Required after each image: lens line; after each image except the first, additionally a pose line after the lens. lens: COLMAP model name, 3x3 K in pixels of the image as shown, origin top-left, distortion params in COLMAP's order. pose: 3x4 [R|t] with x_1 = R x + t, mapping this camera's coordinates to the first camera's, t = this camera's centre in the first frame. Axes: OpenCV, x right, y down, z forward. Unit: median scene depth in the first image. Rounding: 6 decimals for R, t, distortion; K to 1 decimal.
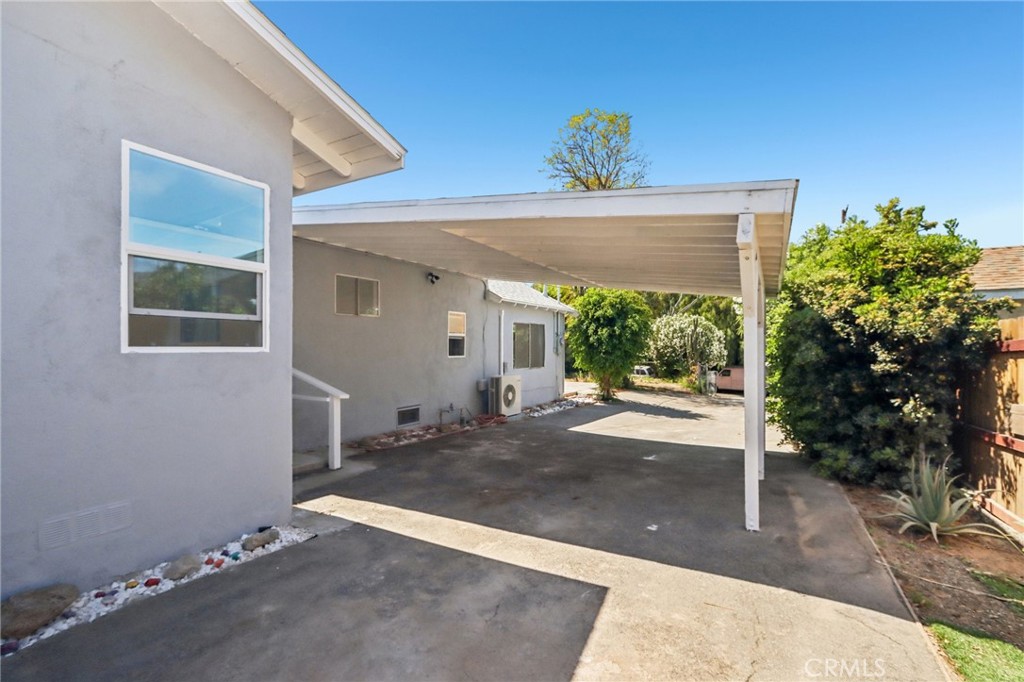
lens RADIAL K [[482.0, 0, 510.8], [0, 482.0, 346.8], [0, 0, 1]] dist [-0.022690, 0.002966]
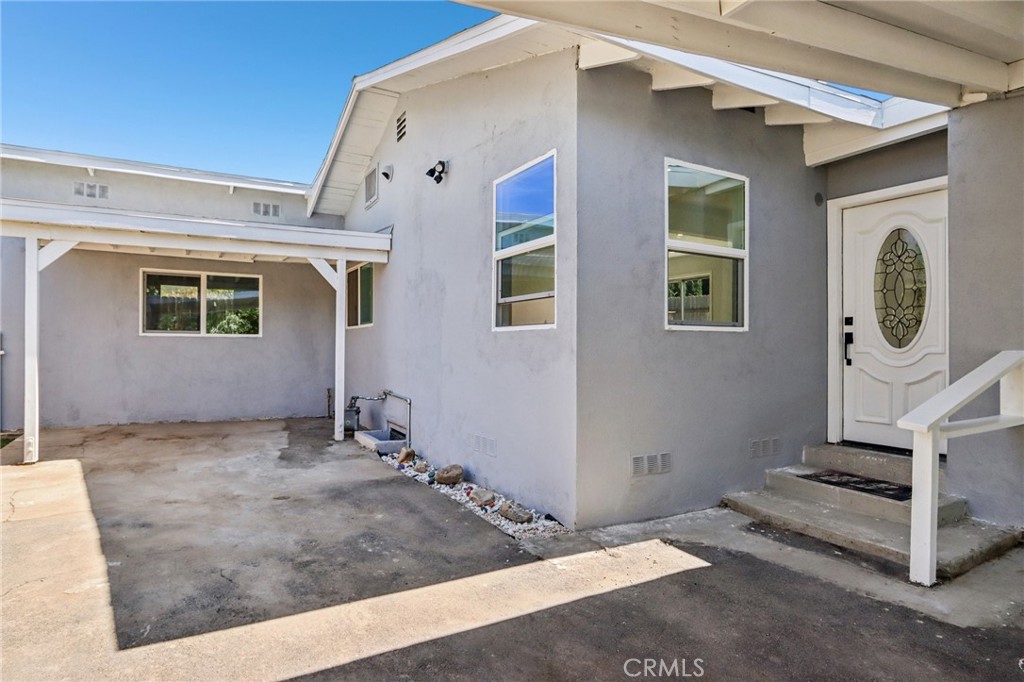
lens RADIAL K [[579.8, 0, 510.6], [0, 579.8, 342.7], [0, 0, 1]] dist [-0.015593, 0.002631]
pose [[-0.522506, -0.011878, -0.852553, 0.590044], [-0.002444, 0.999920, -0.012434, 0.062849], [0.852632, -0.004413, -0.522493, 1.822815]]
